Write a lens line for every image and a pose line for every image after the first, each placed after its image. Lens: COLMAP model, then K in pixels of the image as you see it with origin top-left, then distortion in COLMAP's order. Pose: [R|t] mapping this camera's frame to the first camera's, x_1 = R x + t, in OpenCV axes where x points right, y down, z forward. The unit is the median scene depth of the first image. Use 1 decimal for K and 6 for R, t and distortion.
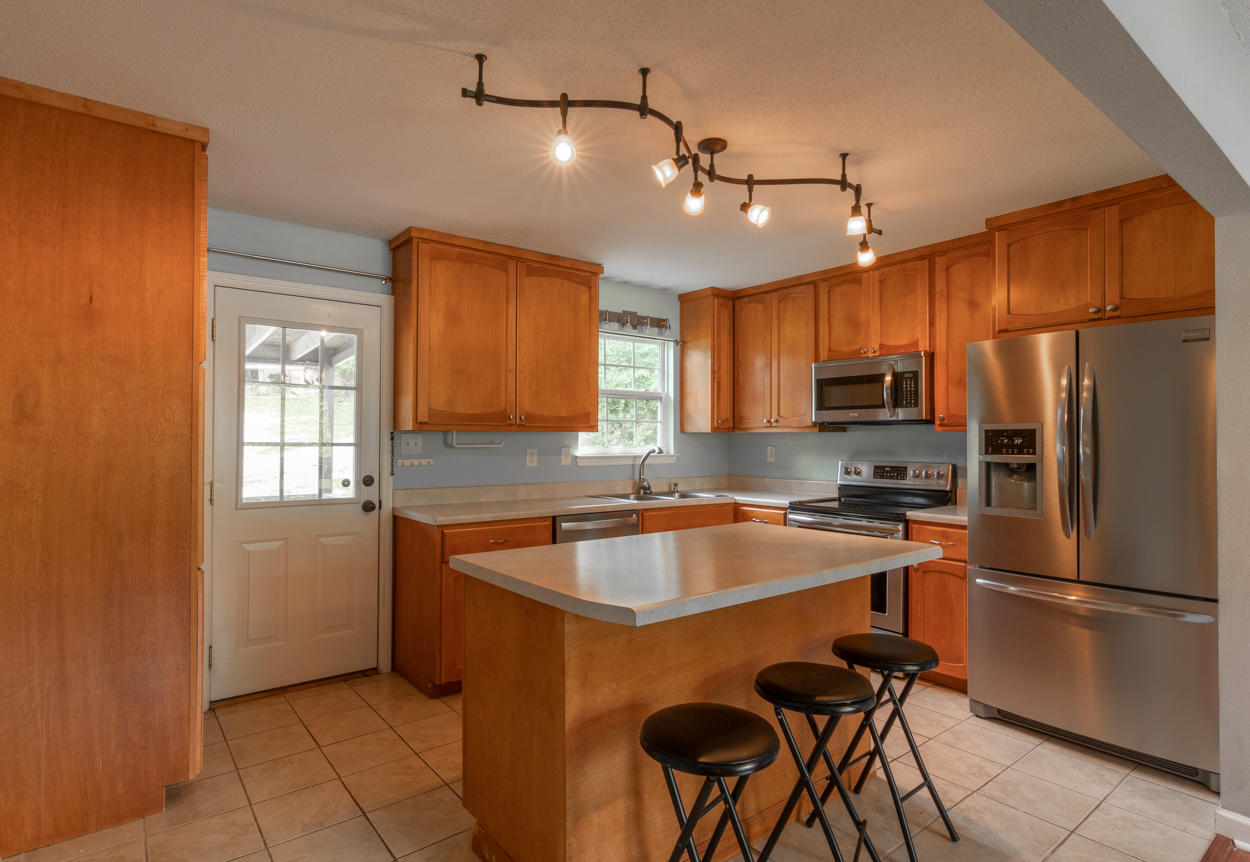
lens RADIAL K [[647.9, 0, 622.5], [0, 647.9, 426.6], [0, 0, 1]] dist [0.000308, 0.000255]
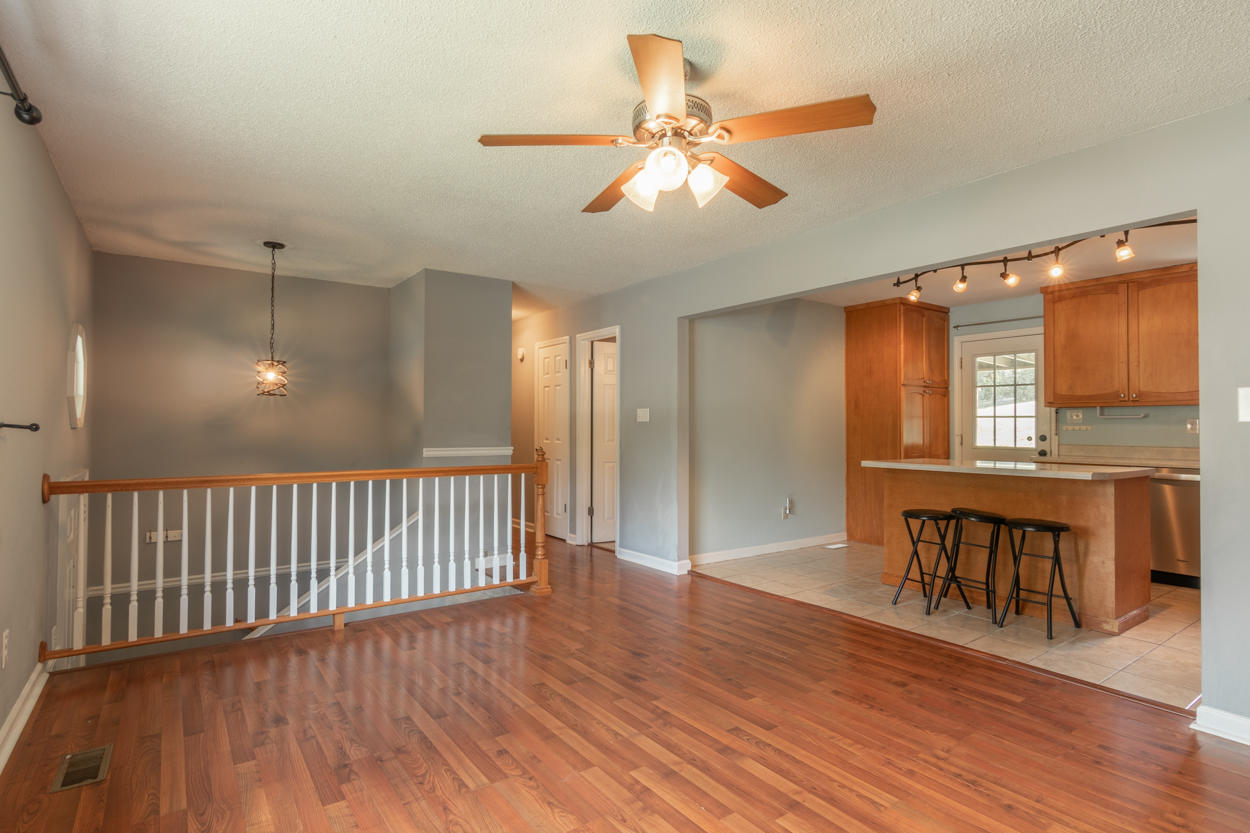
lens RADIAL K [[639.8, 0, 624.3], [0, 639.8, 416.5], [0, 0, 1]] dist [-0.002859, 0.002496]
pose [[-0.030990, -0.017948, -0.999359, 1.414485], [0.017029, 0.999684, -0.018481, 0.042973], [0.999375, -0.017591, -0.030675, -0.042167]]
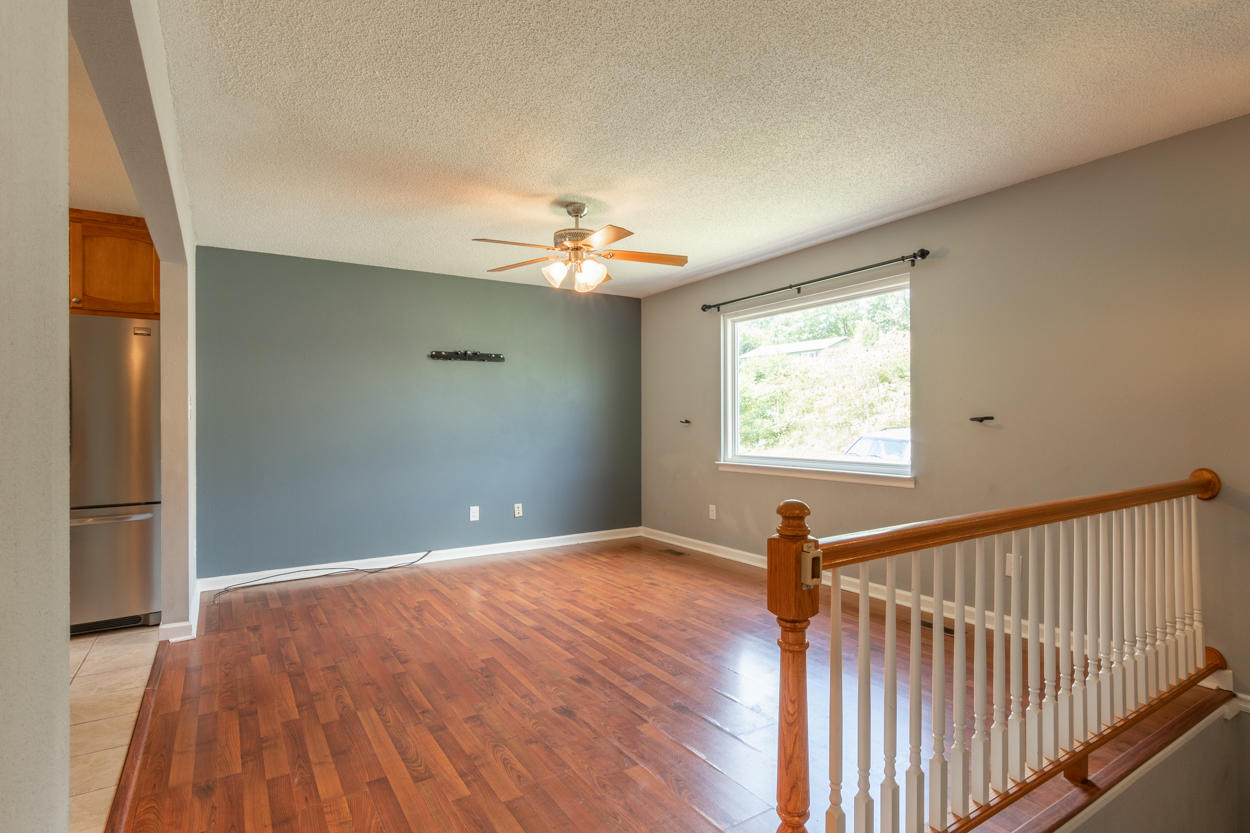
lens RADIAL K [[639.8, 0, 622.7], [0, 639.8, 417.9], [0, 0, 1]] dist [-0.002859, 0.002496]
pose [[0.089014, 0.002355, 0.996028, -0.381093], [-0.011283, 0.999935, -0.001355, 0.038130], [-0.995966, -0.011118, 0.089035, -0.193366]]
